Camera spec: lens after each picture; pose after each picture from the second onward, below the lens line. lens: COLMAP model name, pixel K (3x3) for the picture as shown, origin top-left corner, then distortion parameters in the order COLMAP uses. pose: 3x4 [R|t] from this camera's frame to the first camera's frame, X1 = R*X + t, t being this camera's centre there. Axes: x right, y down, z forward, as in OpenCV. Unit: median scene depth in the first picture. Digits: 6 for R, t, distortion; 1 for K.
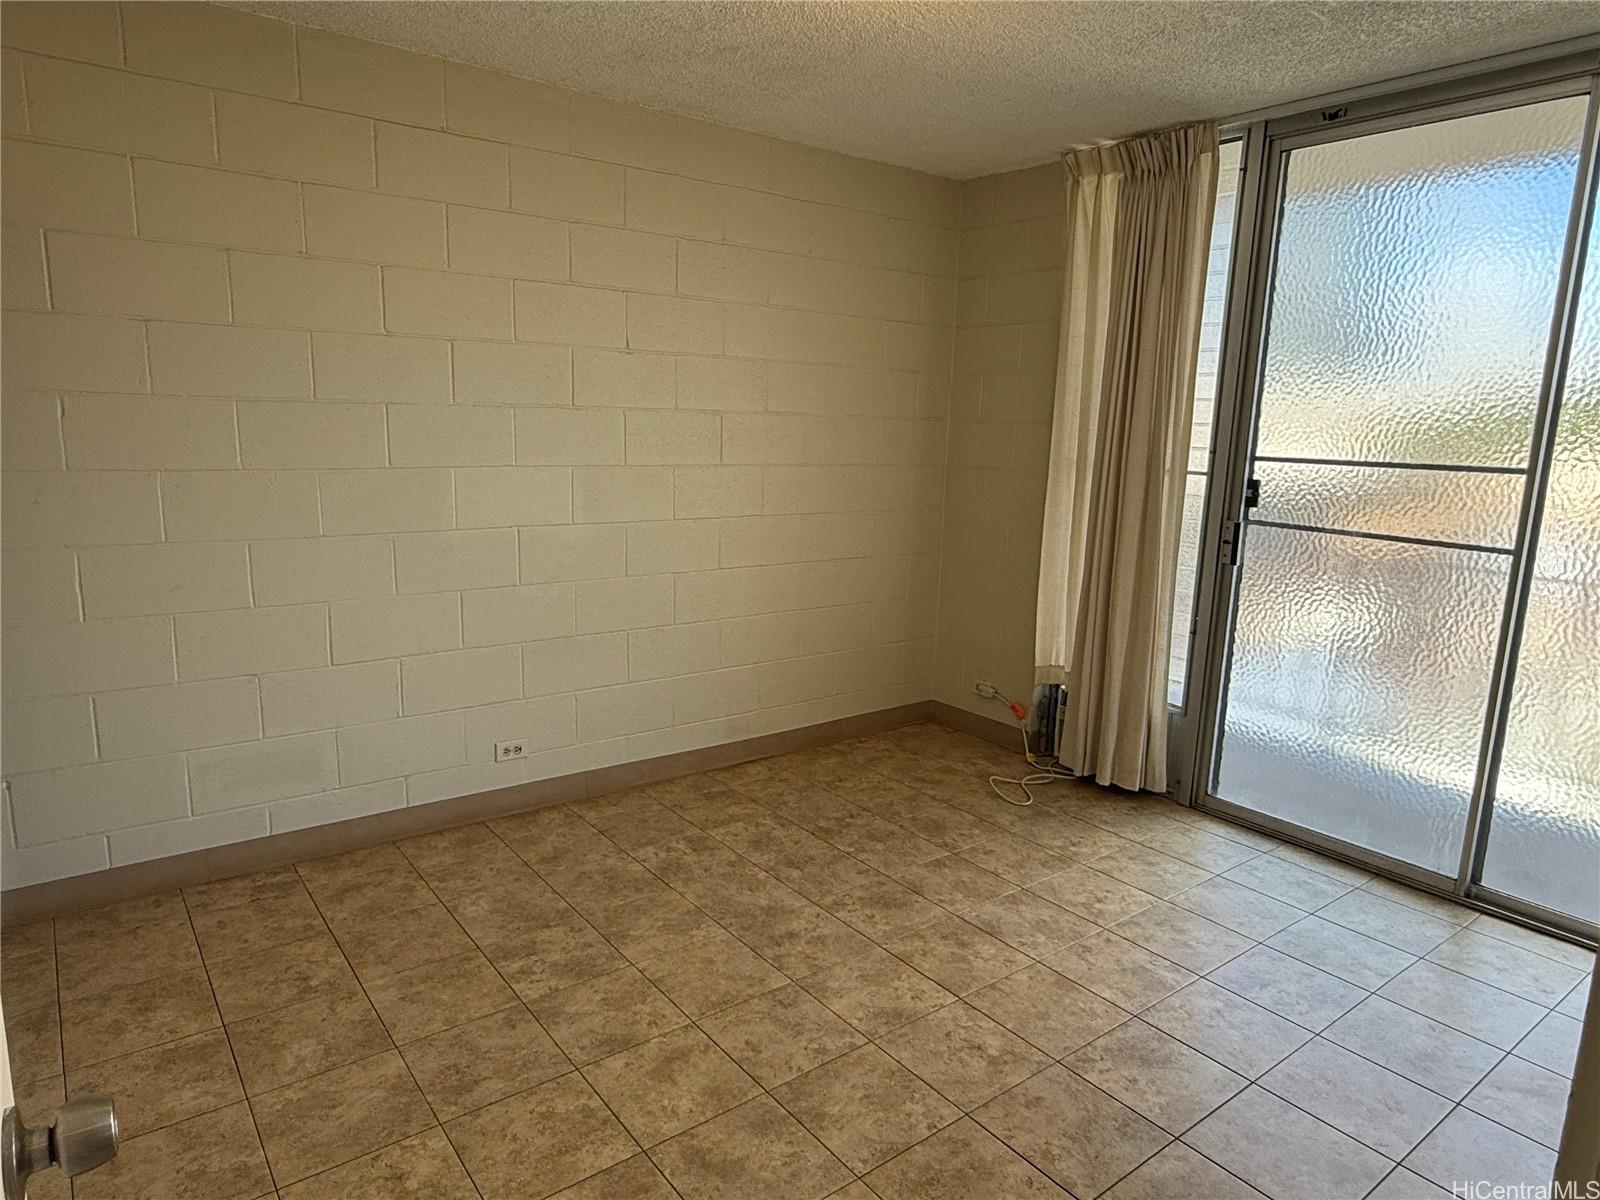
lens RADIAL K [[992.1, 0, 799.7], [0, 992.1, 598.6], [0, 0, 1]] dist [0.007911, -0.006557]
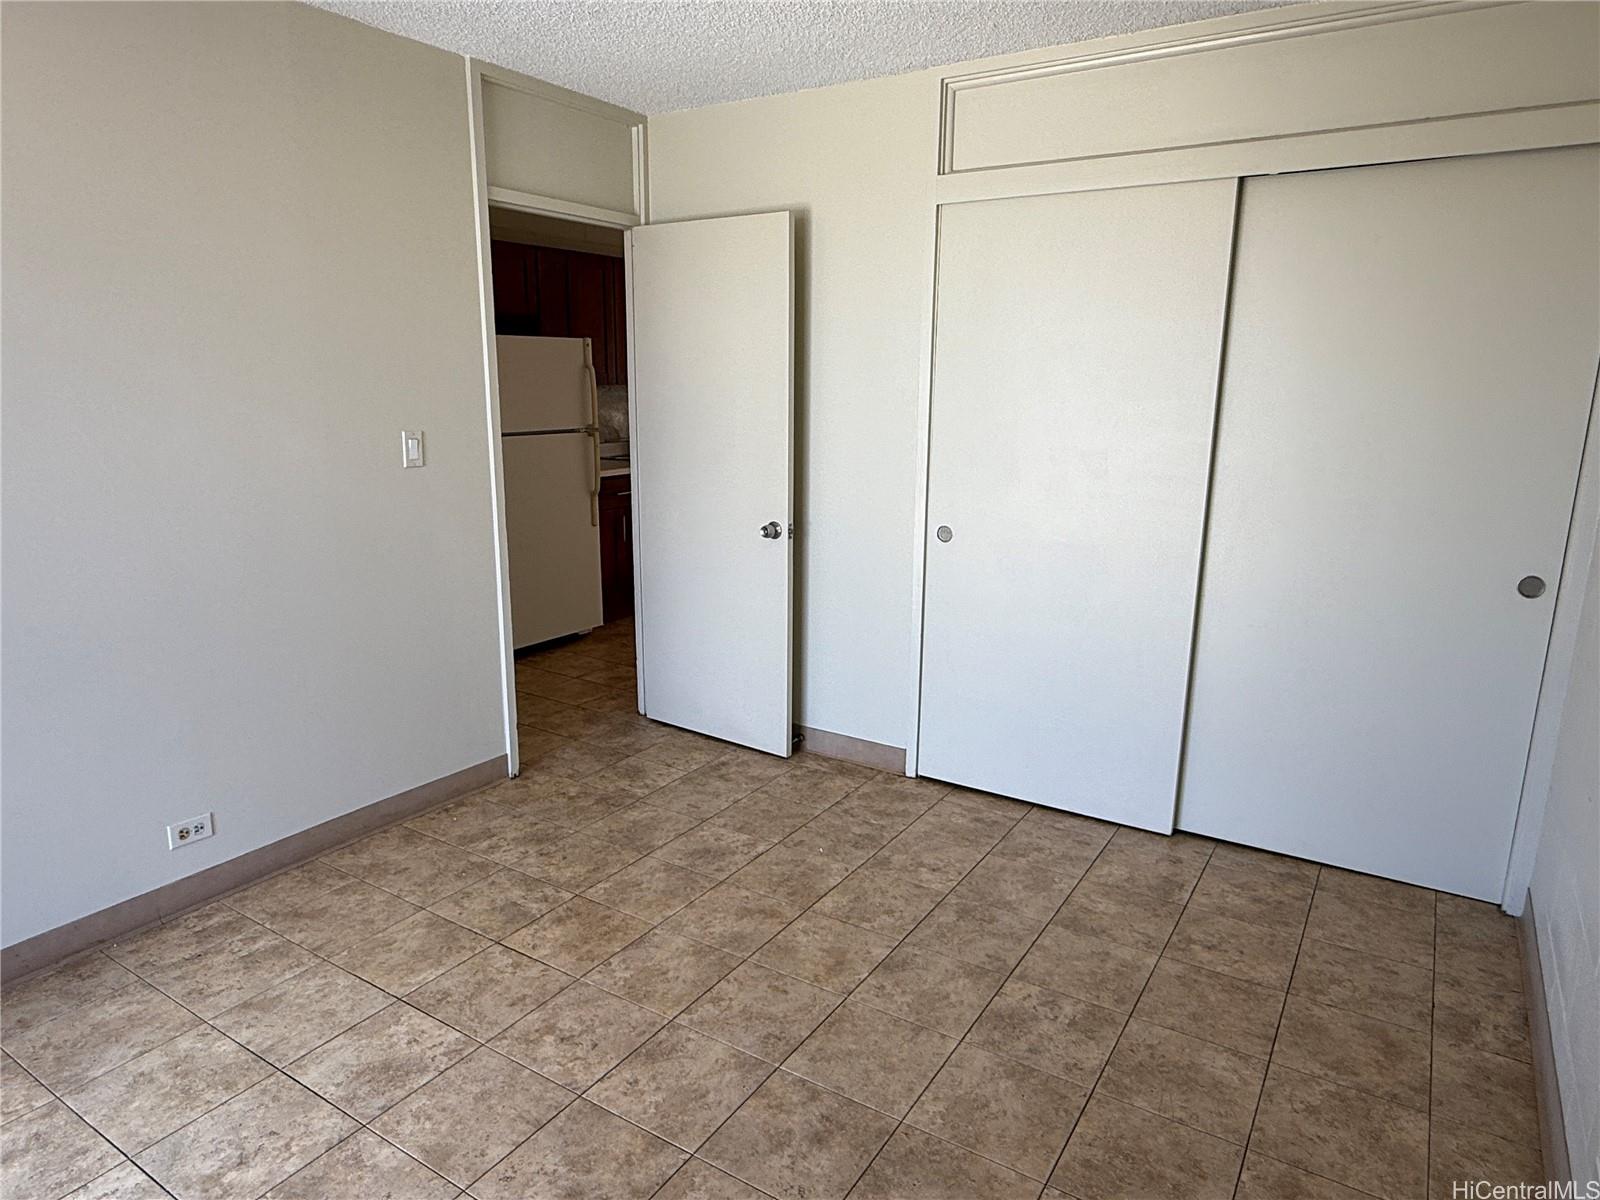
lens RADIAL K [[992.1, 0, 800.0], [0, 992.1, 600.1], [0, 0, 1]] dist [0.007911, -0.006557]
pose [[-0.939382, 0.043129, -0.340149, 0.273871], [-0.094880, 0.920620, 0.378758, -0.340273], [0.329483, 0.388071, -0.860721, 1.742468]]
